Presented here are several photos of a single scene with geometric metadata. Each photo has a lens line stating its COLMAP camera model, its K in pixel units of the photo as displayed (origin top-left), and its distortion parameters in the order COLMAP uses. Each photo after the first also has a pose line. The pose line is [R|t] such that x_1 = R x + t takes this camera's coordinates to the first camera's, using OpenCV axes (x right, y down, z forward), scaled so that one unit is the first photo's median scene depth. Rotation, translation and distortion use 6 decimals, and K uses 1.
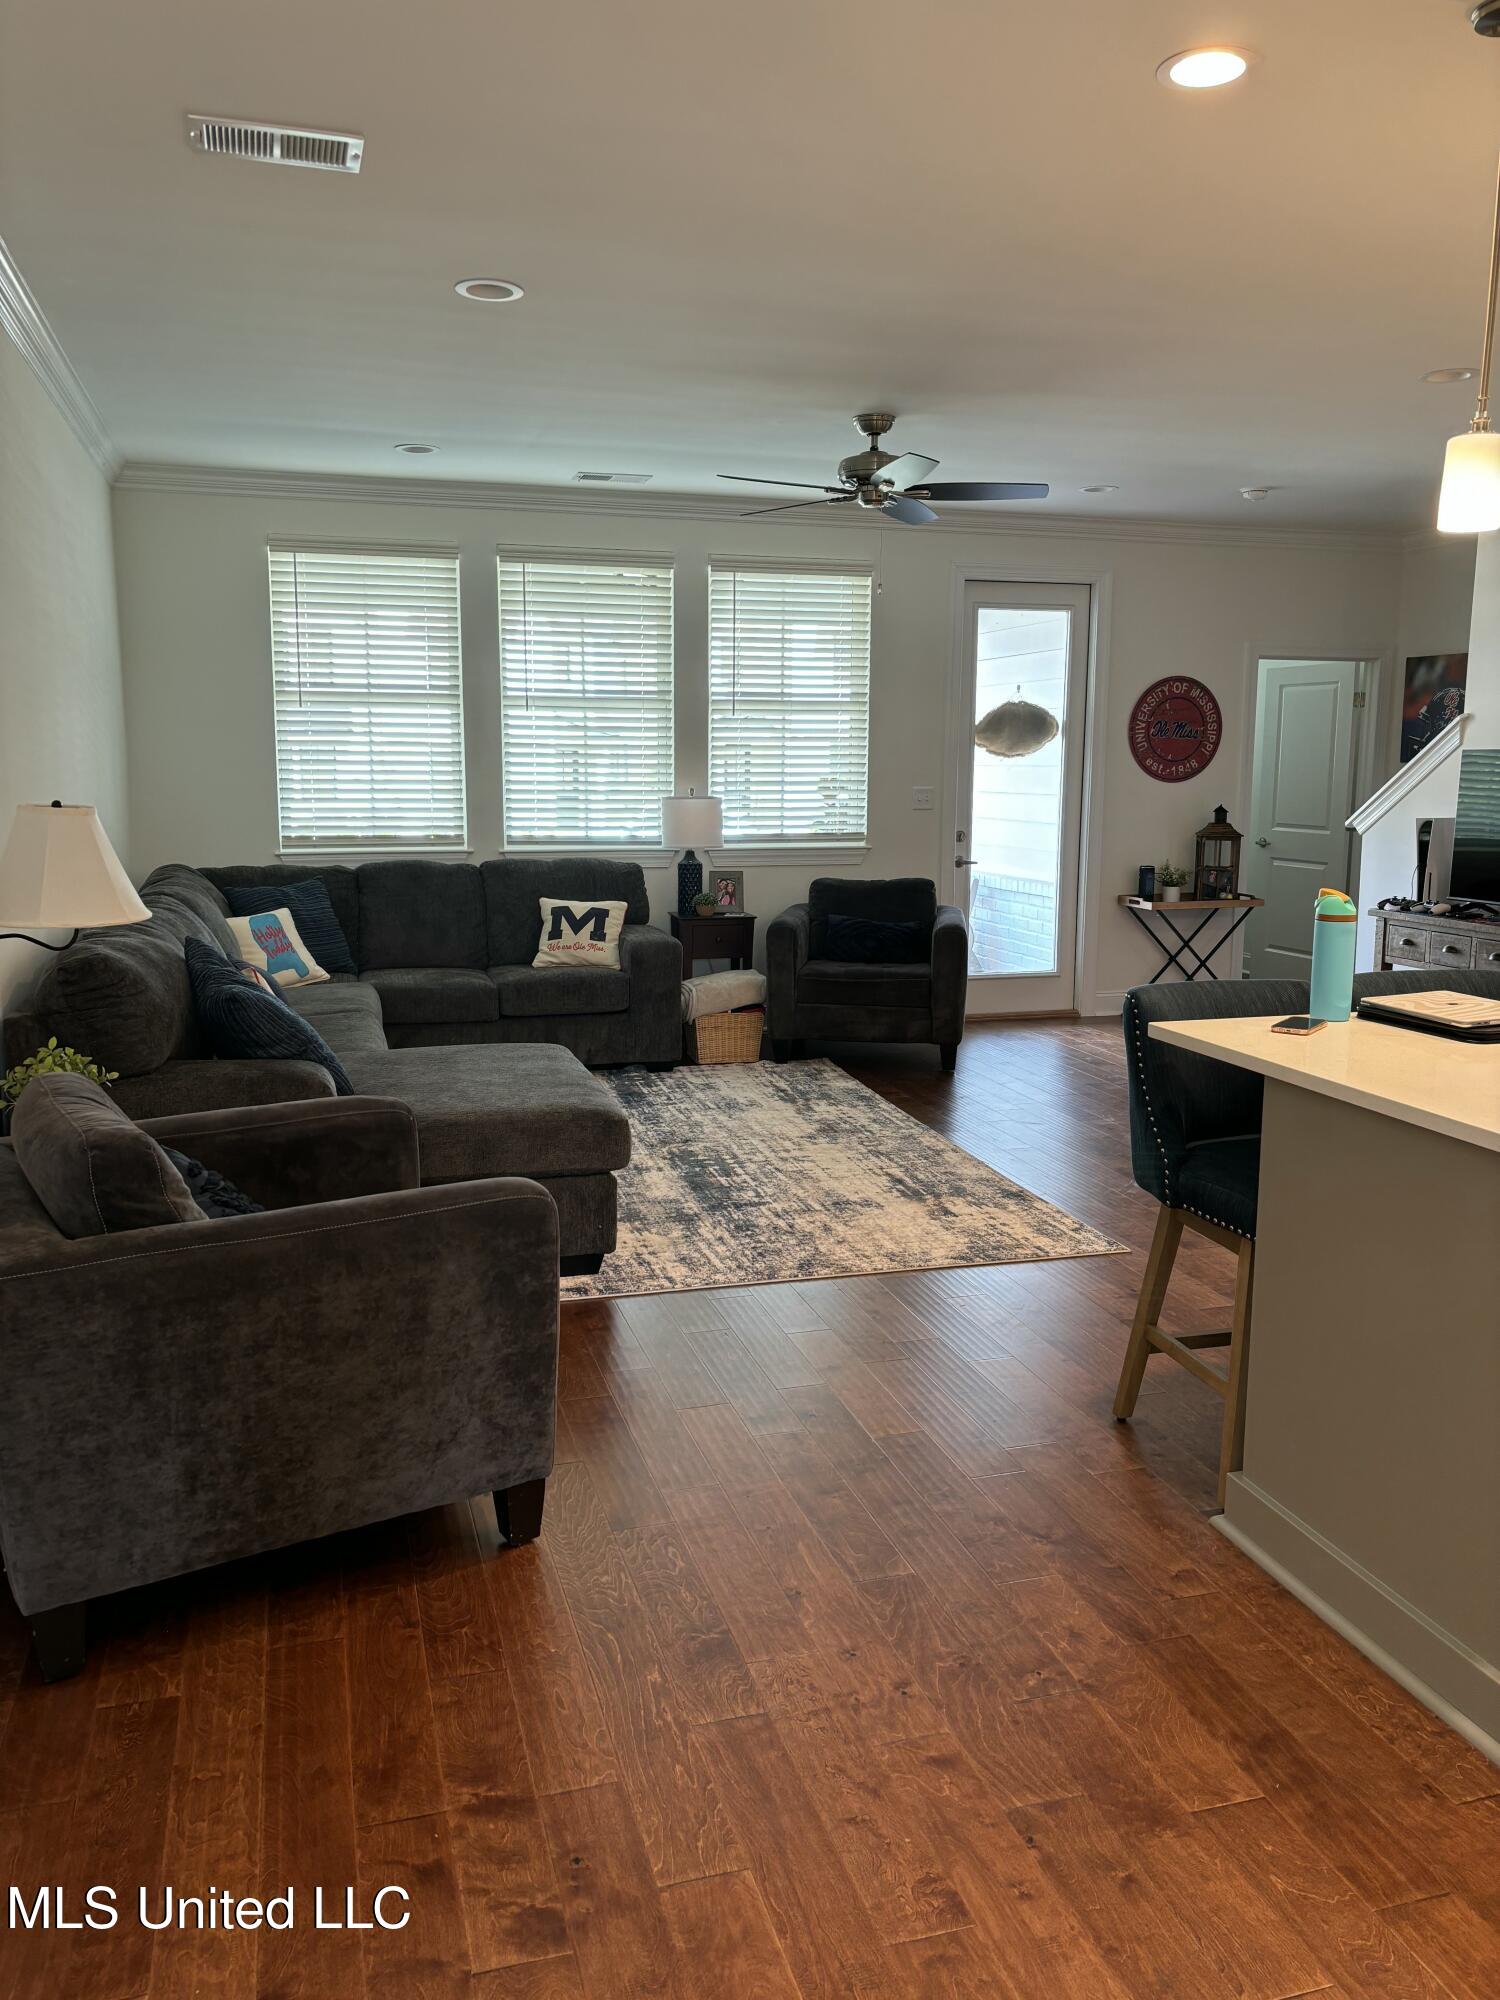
lens RADIAL K [[1524.2, 0, 747.9], [0, 1524.2, 982.6], [0, 0, 1]] dist [0.104364, 0.000593]
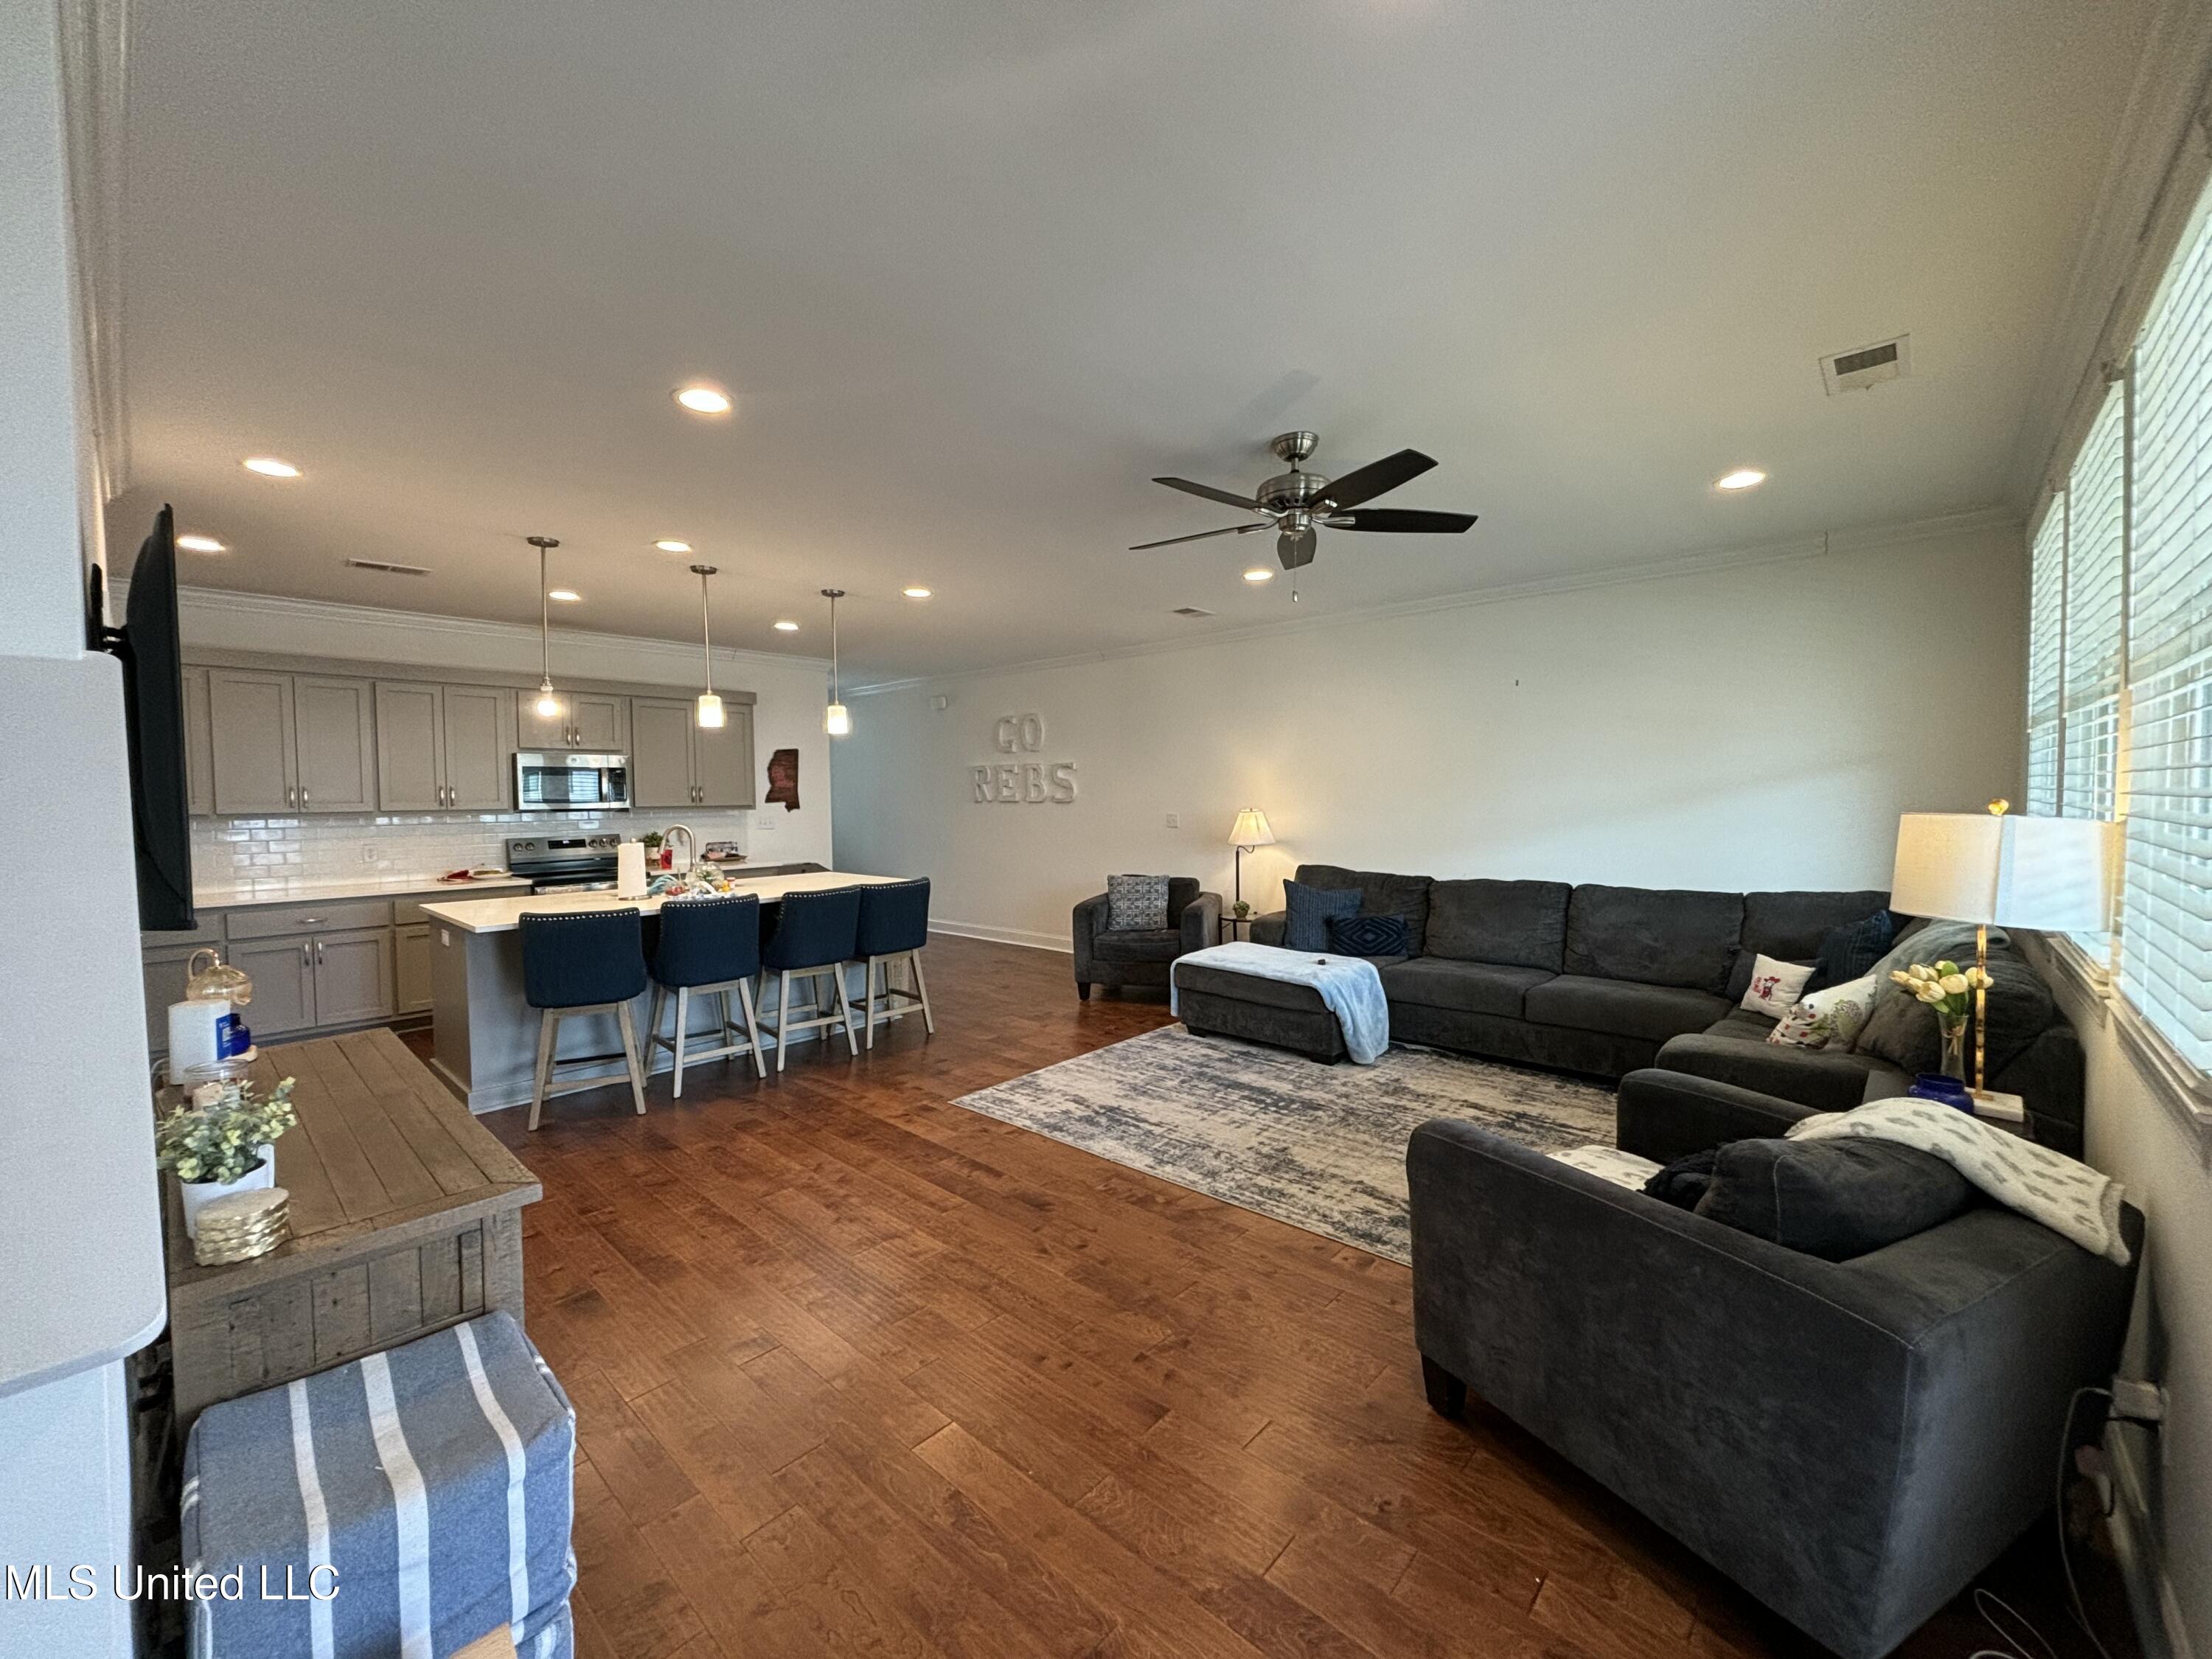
lens RADIAL K [[889.5, 0, 1097.7], [0, 889.5, 827.6], [0, 0, 1]] dist [0.000833, -0.000489]
pose [[-0.840573, 0.017098, -0.541428, 0.480390], [-0.085982, 0.982619, 0.164518, -0.209811], [0.534831, 0.184843, -0.824493, 1.411404]]
